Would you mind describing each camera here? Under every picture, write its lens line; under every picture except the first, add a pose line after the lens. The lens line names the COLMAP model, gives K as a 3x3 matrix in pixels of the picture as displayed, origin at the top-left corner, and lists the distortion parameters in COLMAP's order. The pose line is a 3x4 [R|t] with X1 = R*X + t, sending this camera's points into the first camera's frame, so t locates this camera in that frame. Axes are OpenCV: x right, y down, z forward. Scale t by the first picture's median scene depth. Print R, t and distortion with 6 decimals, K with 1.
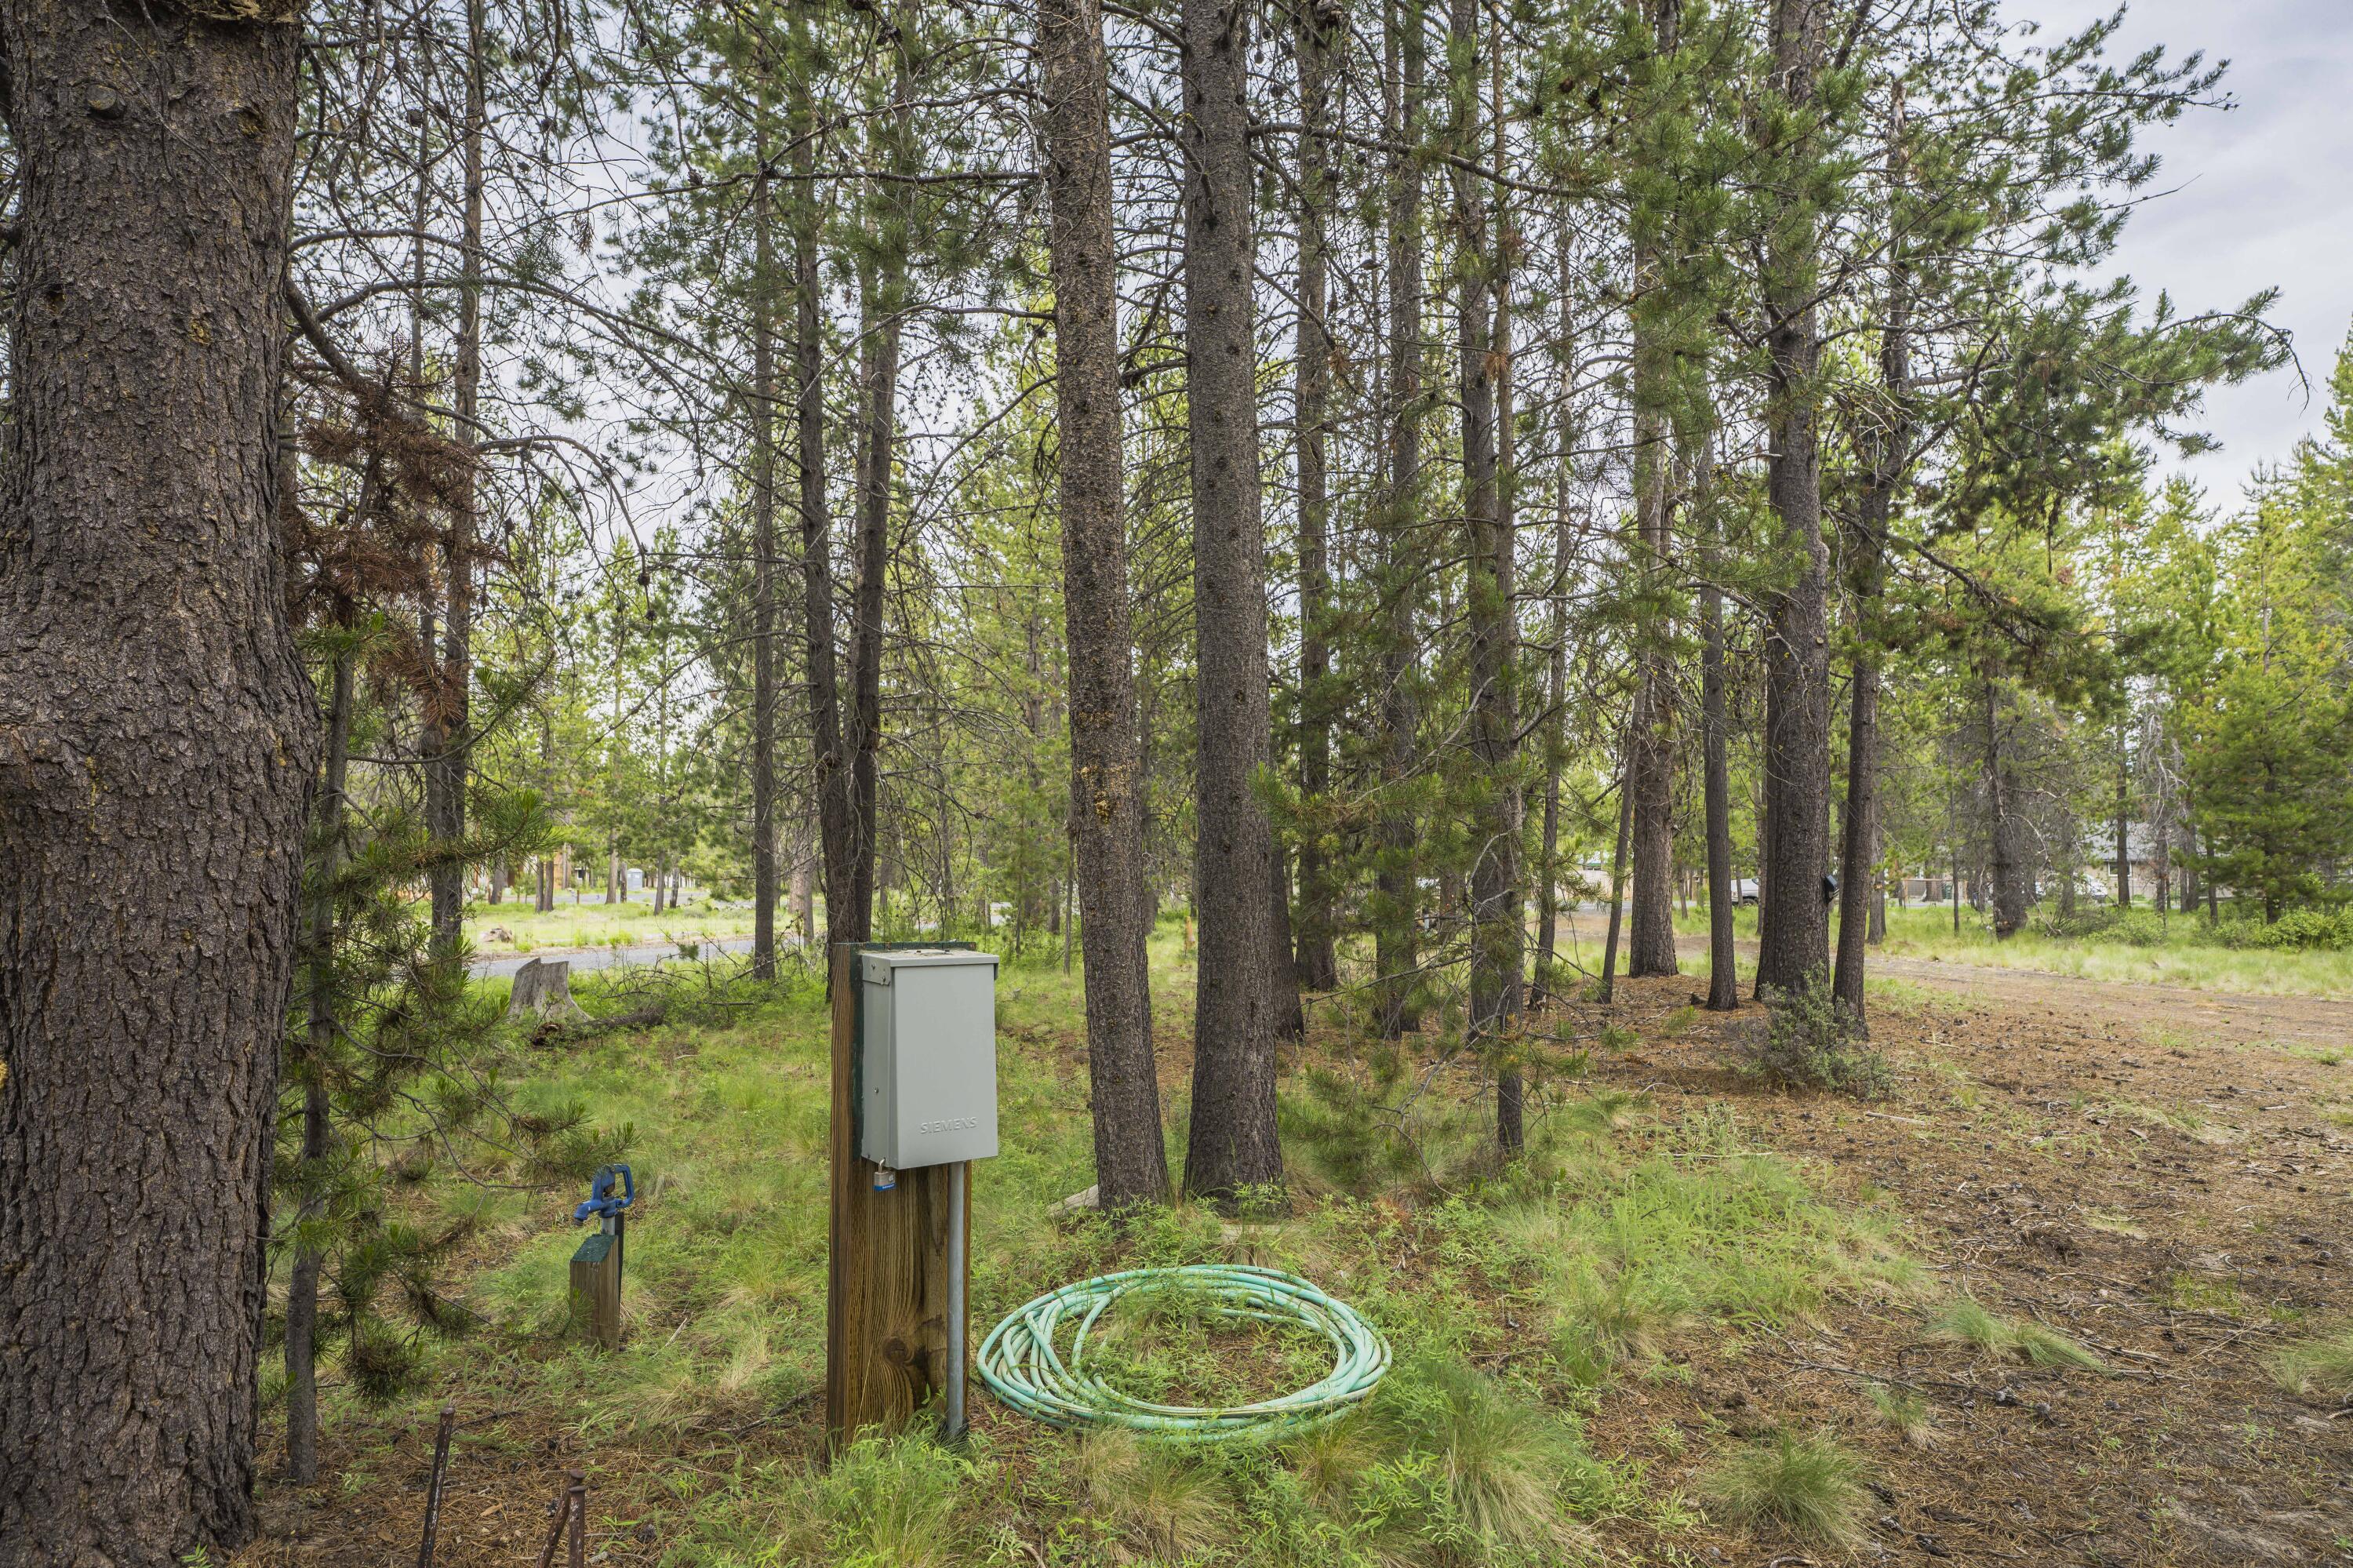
lens RADIAL K [[1290.9, 0, 1169.1], [0, 1290.9, 798.5], [0, 0, 1]] dist [-0.051044, 0.034169]
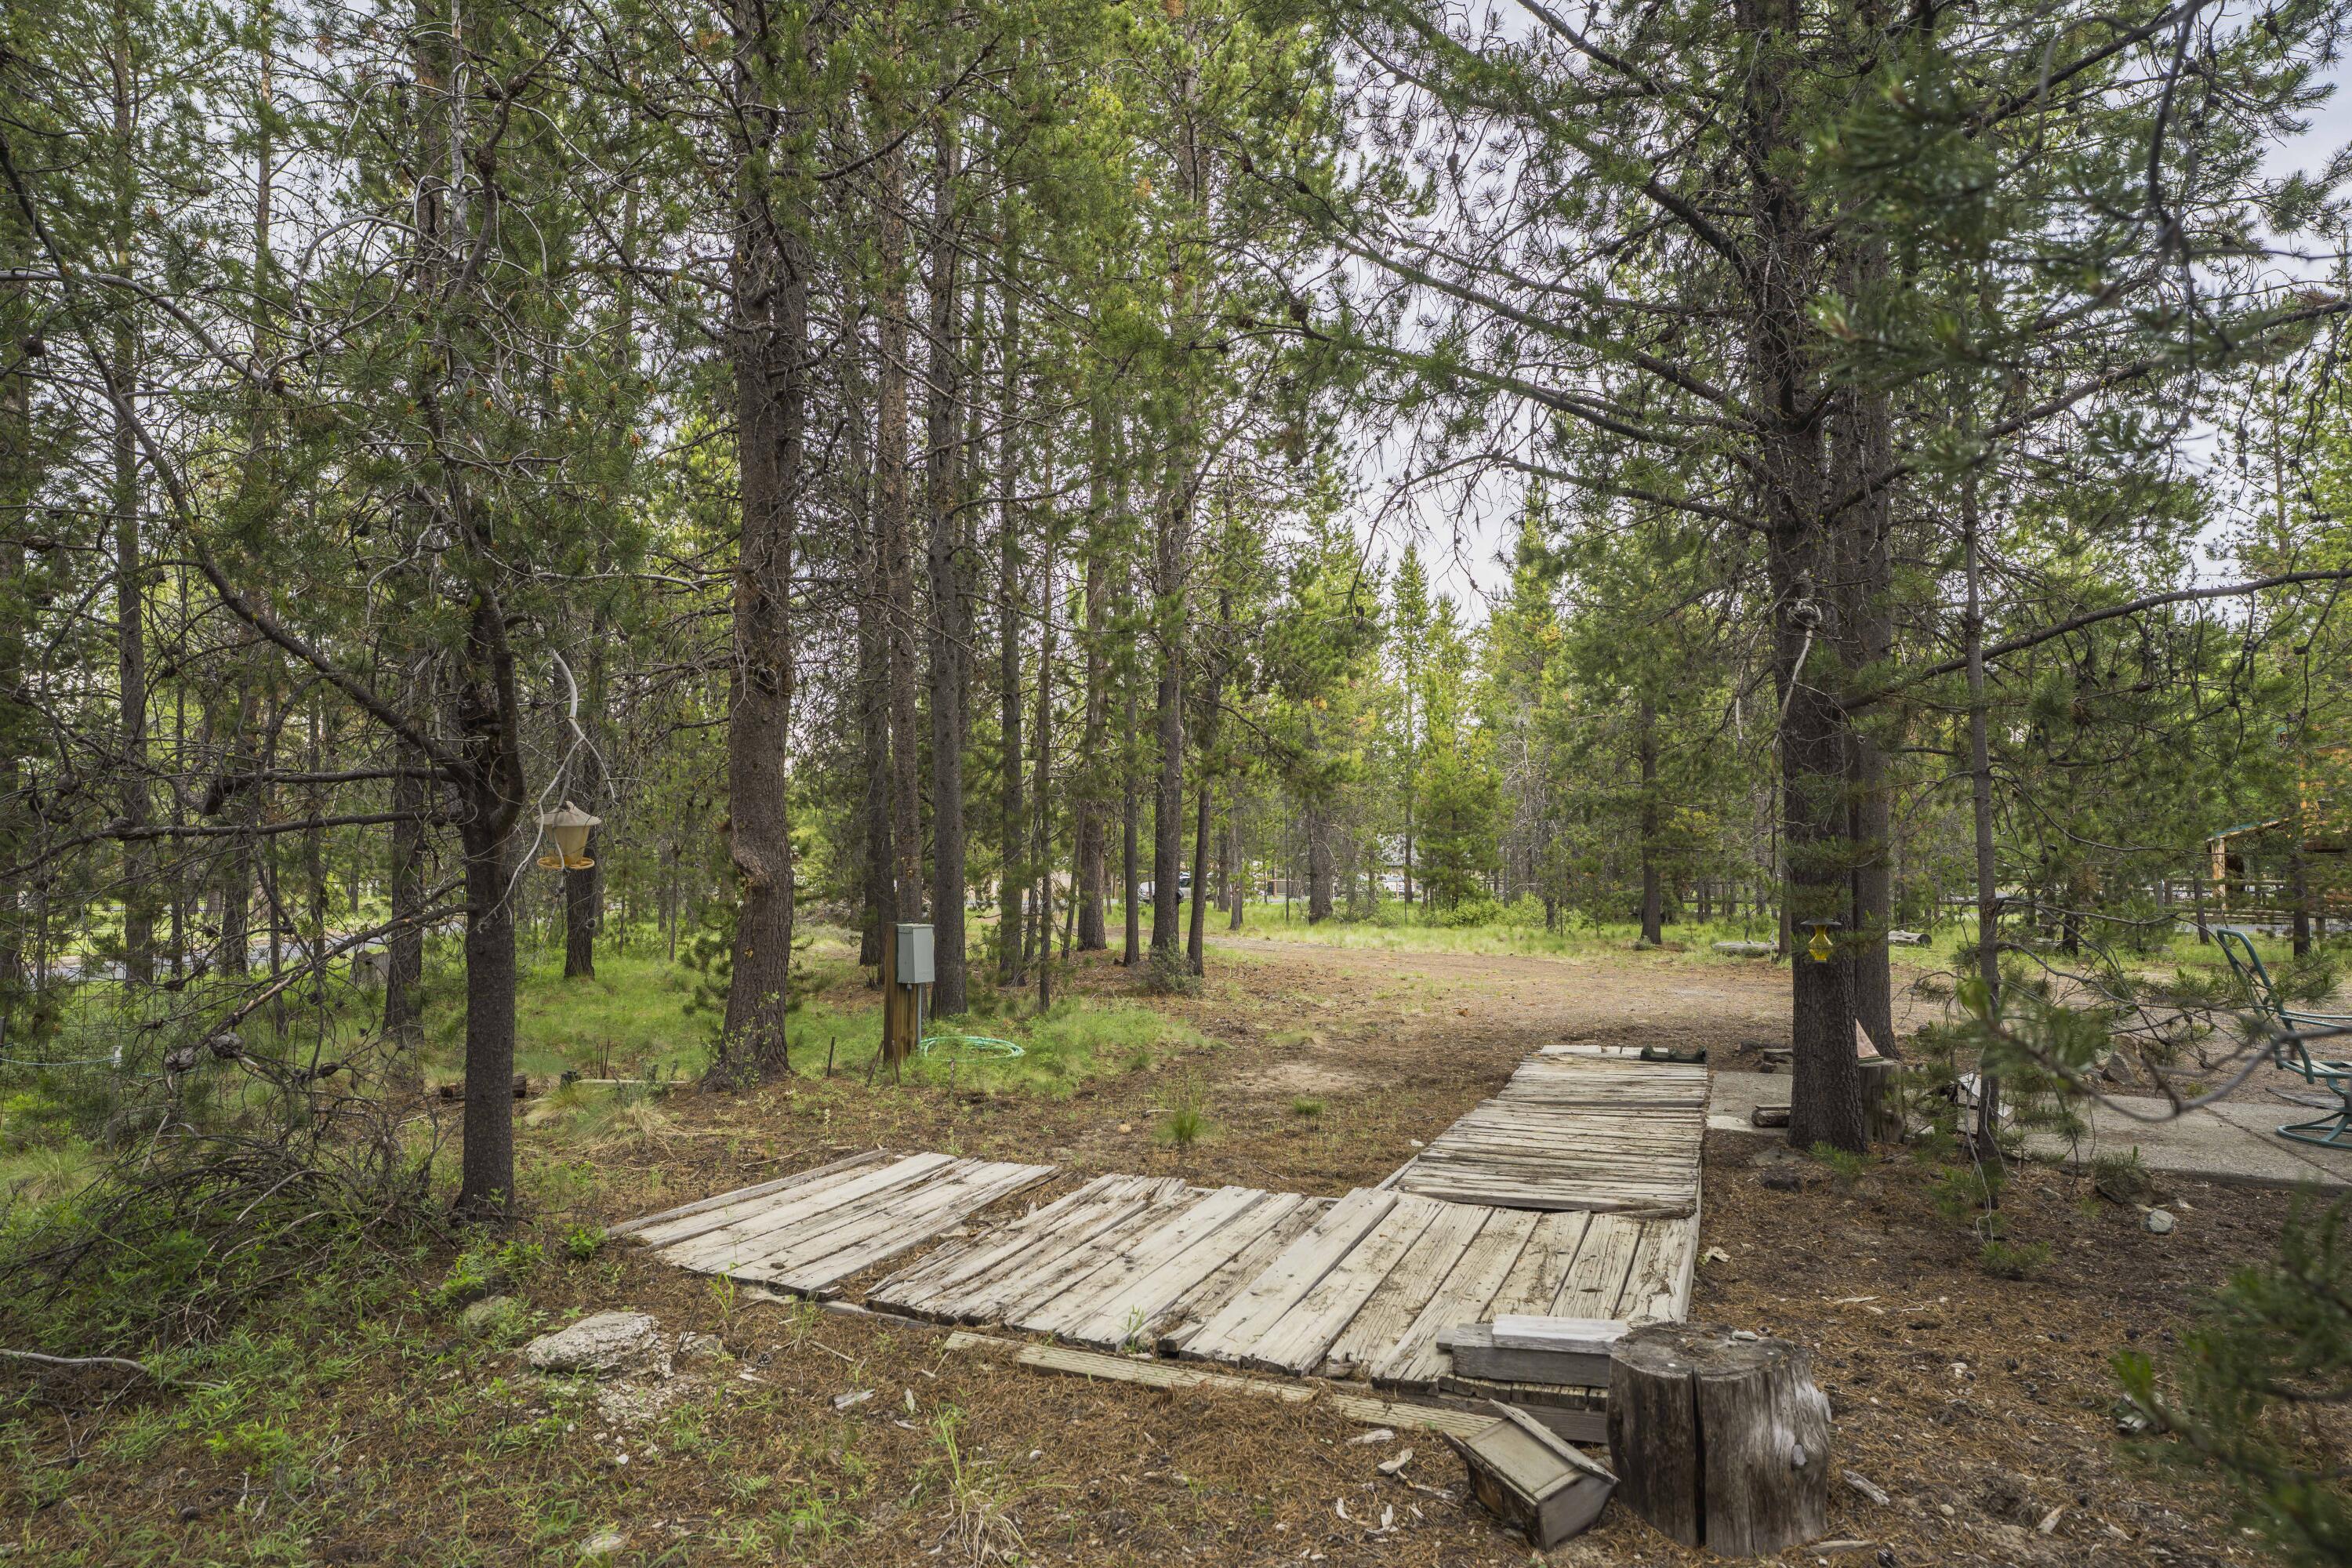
lens RADIAL K [[1290.3, 0, 1168.1], [0, 1290.3, 791.2], [0, 0, 1]] dist [-0.051044, 0.034169]
pose [[0.909440, 0.024628, 0.415105, -0.140646], [-0.023014, 0.999696, -0.008892, -0.031579], [-0.415197, -0.001467, 0.909730, -0.339614]]
